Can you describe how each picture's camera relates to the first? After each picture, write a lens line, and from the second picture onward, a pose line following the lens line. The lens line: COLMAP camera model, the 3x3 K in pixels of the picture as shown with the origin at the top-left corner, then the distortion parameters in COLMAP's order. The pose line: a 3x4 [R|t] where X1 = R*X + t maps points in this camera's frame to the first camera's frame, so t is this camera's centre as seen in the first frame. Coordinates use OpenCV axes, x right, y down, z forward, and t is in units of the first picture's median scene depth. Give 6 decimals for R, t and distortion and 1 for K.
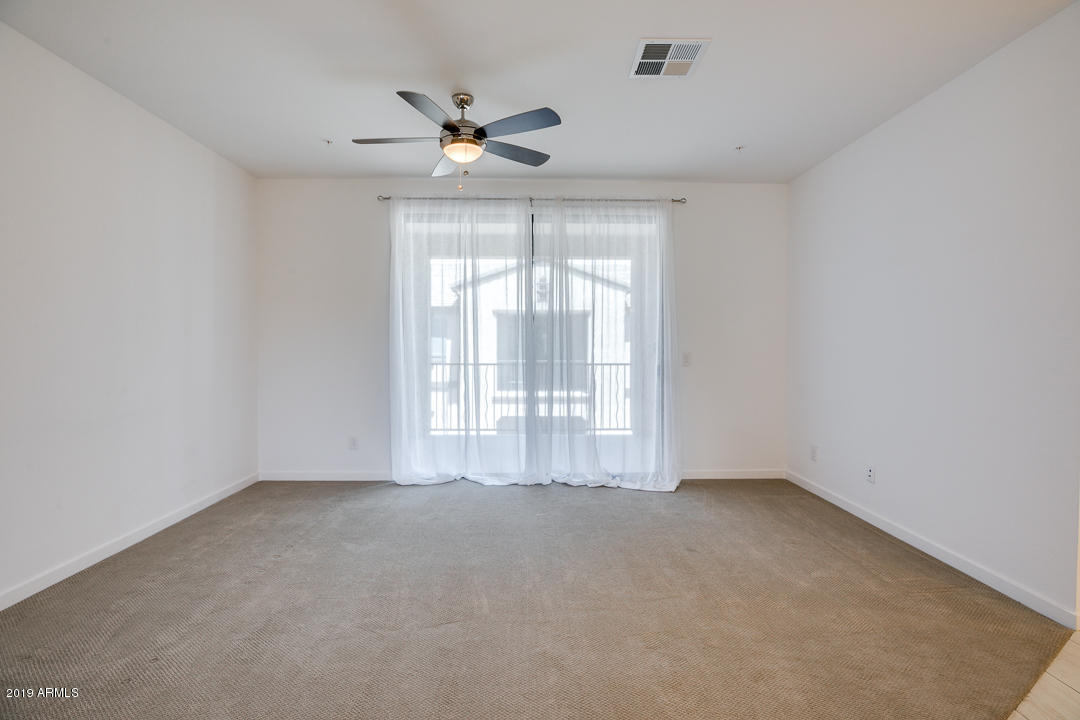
lens RADIAL K [[485.5, 0, 540.0], [0, 485.5, 360.0], [0, 0, 1]] dist [-0.034118, 0.007133]
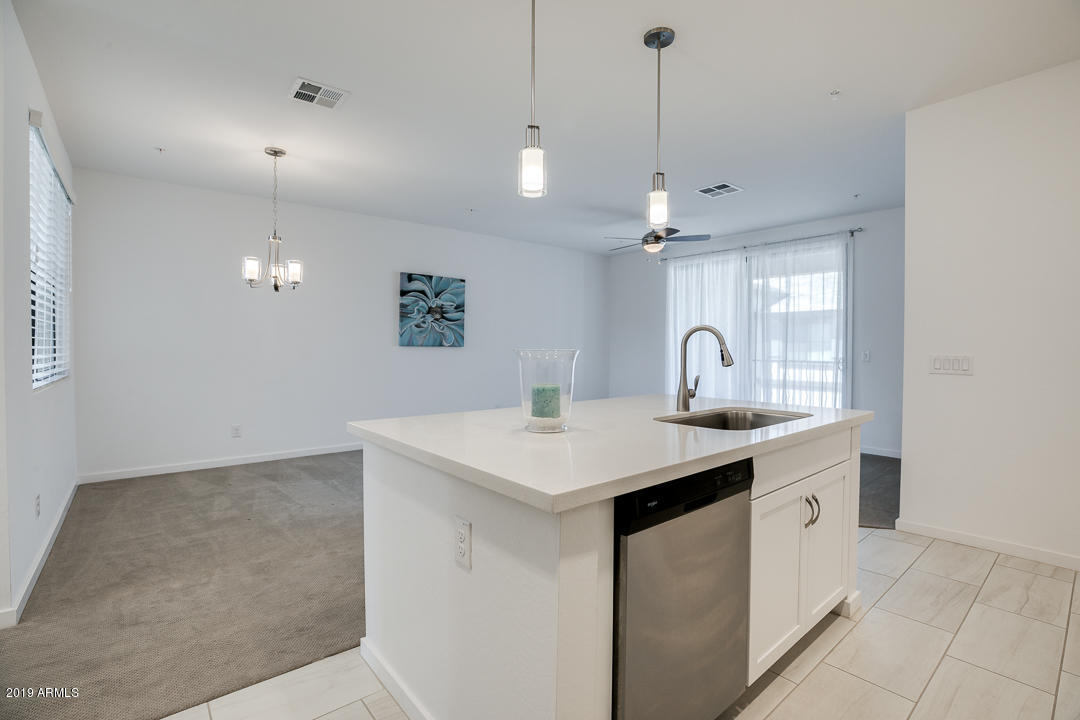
lens RADIAL K [[496.6, 0, 534.0], [0, 496.6, 348.8], [0, 0, 1]] dist [-0.013164, -0.000399]
pose [[0.607295, 0.008663, -0.794429, 0.800605], [-0.031484, 0.999418, -0.013169, 0.020729], [0.793852, 0.033009, 0.607214, -0.428072]]
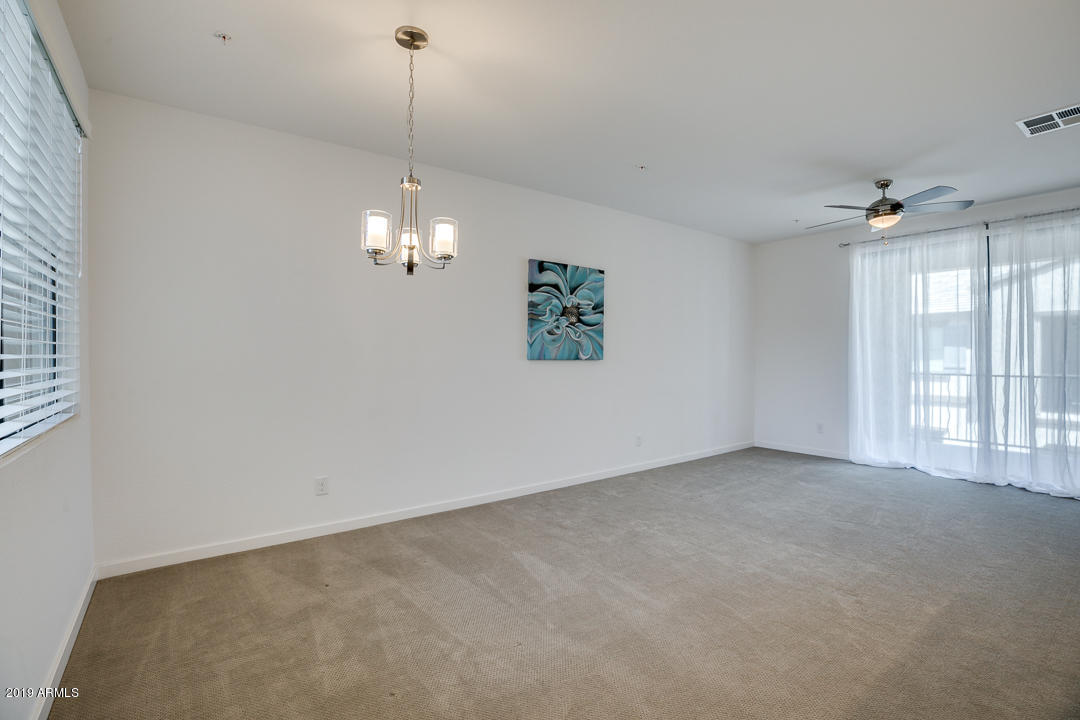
lens RADIAL K [[497.4, 0, 542.0], [0, 497.4, 352.5], [0, 0, 1]] dist [-0.033818, 0.006291]
pose [[0.573970, -0.003174, -0.818870, 0.303936], [-0.026530, 0.999395, -0.022469, 0.013062], [0.818447, 0.034621, 0.573538, -0.444970]]
